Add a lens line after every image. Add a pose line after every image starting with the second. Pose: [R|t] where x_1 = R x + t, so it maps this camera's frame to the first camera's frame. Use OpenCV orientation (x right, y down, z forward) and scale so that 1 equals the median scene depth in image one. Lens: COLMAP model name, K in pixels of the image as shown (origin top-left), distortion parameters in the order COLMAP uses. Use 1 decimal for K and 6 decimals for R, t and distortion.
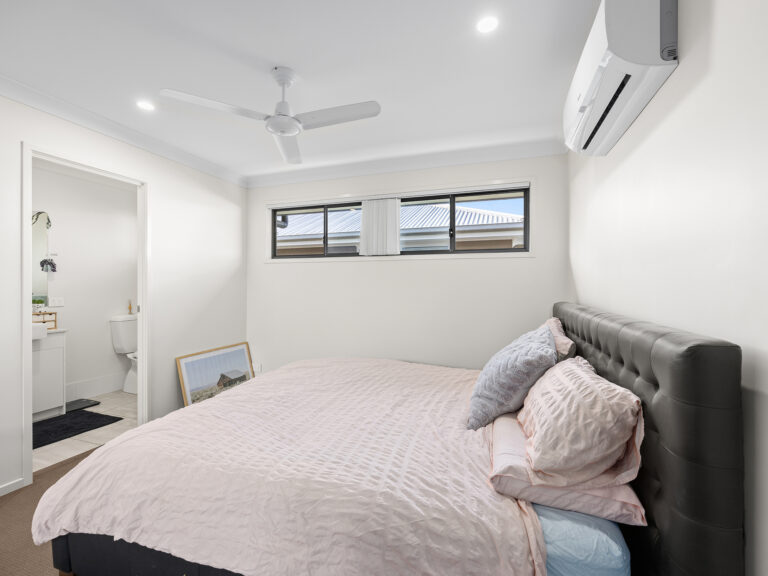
lens RADIAL K [[347.7, 0, 383.0], [0, 347.7, 282.3], [0, 0, 1]] dist [0.000023, 0.000067]
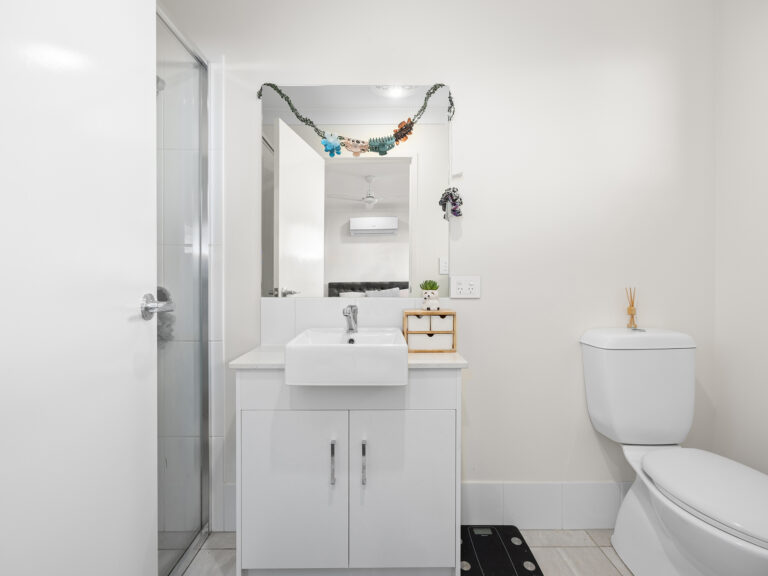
lens RADIAL K [[347.7, 0, 383.0], [0, 347.7, 282.3], [0, 0, 1]] dist [0.000023, 0.000067]
pose [[0.336063, 0.007064, -0.941813, -0.570235], [0.006609, 0.999930, 0.009858, 0.045364], [0.941816, -0.009537, 0.335993, 0.763919]]
